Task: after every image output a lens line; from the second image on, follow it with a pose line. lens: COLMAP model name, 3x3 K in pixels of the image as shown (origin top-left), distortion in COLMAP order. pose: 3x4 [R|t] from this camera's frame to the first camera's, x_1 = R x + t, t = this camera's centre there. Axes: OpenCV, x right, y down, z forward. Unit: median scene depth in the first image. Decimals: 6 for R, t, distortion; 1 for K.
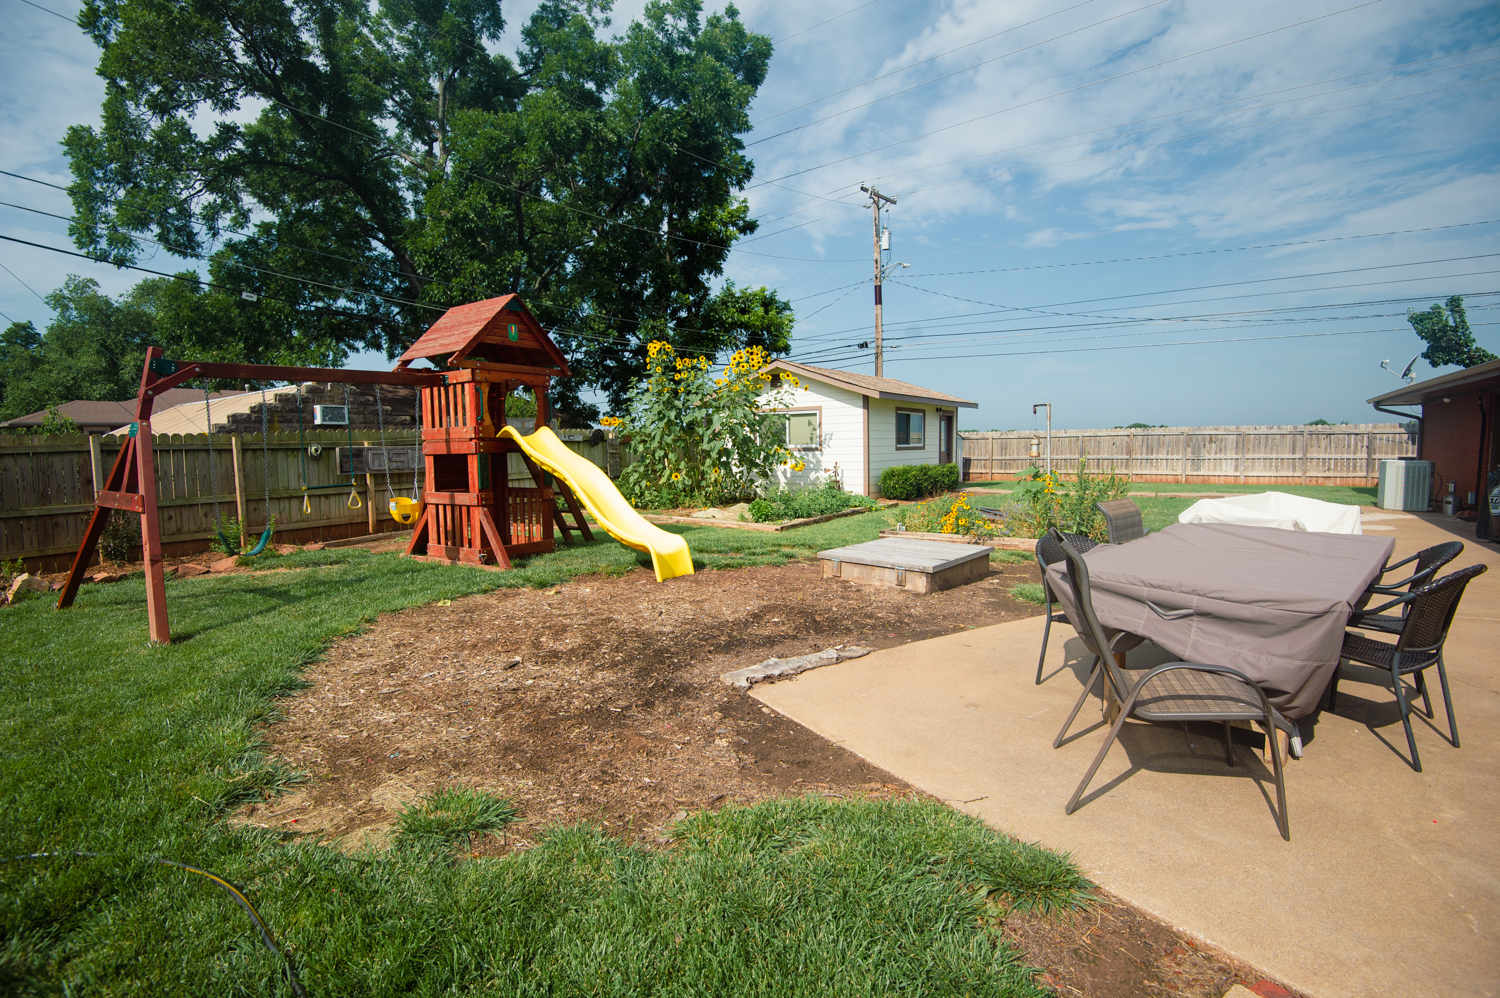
lens RADIAL K [[706.5, 0, 750.0], [0, 706.5, 499.0], [0, 0, 1]] dist [-0.047085, 0.000274]
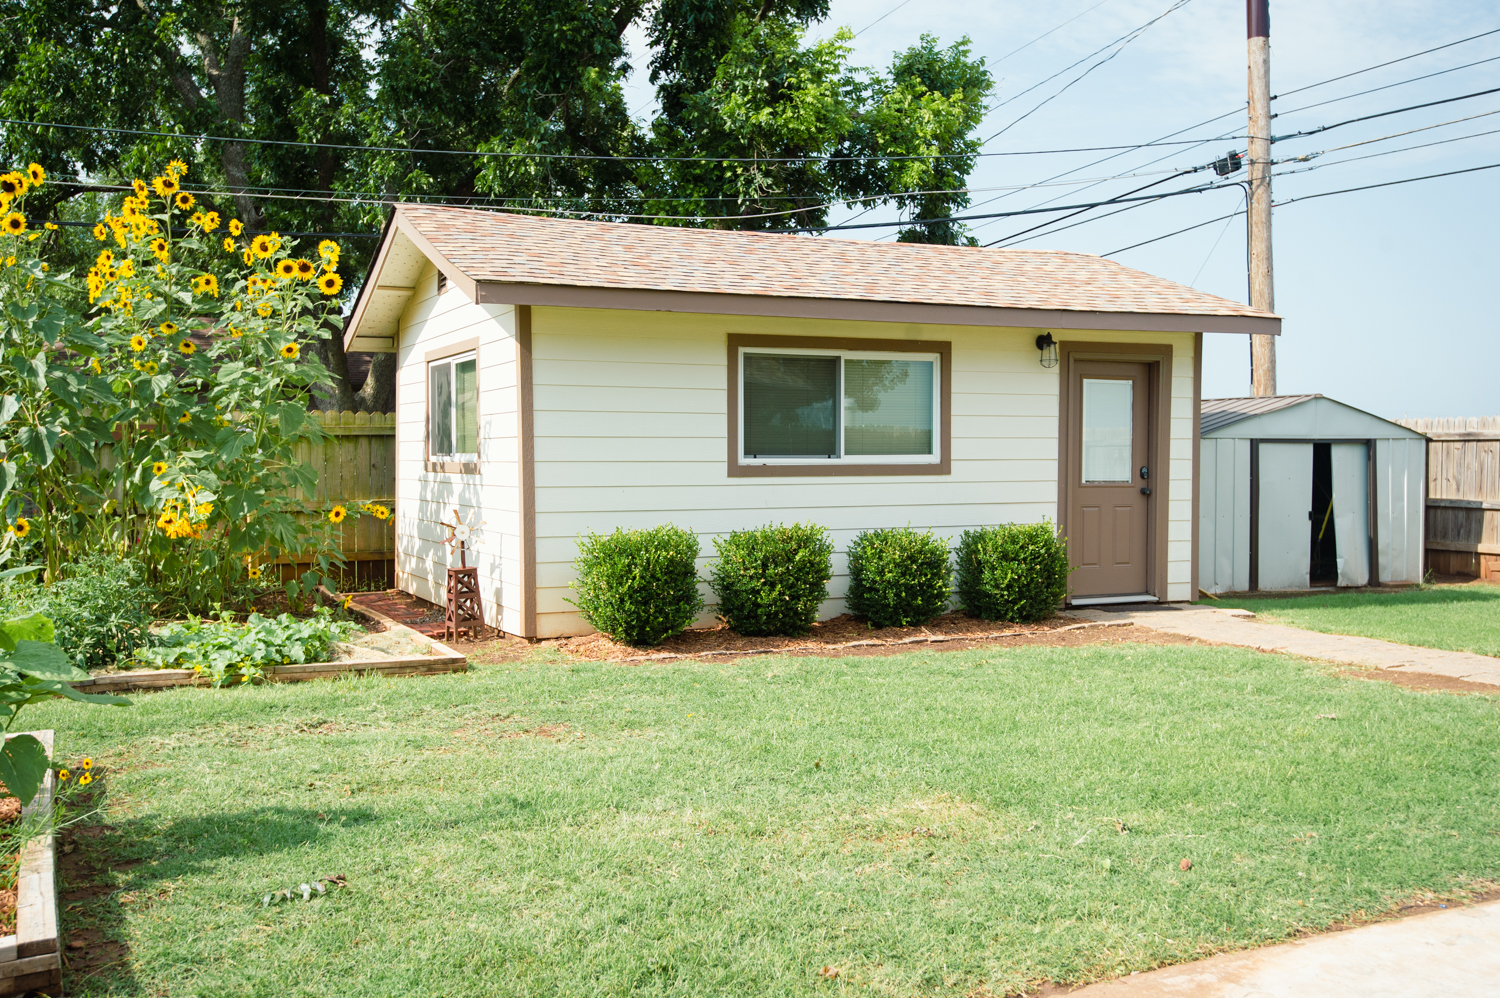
lens RADIAL K [[1450.3, 0, 750.0], [0, 1450.3, 499.0], [0, 0, 1]] dist [0.063392, -0.005737]
pose [[0.856565, 0.022150, -0.515563, 0.467507], [-0.045690, 0.998410, -0.033015, -0.033880], [0.514012, 0.051835, 0.856216, 0.406604]]
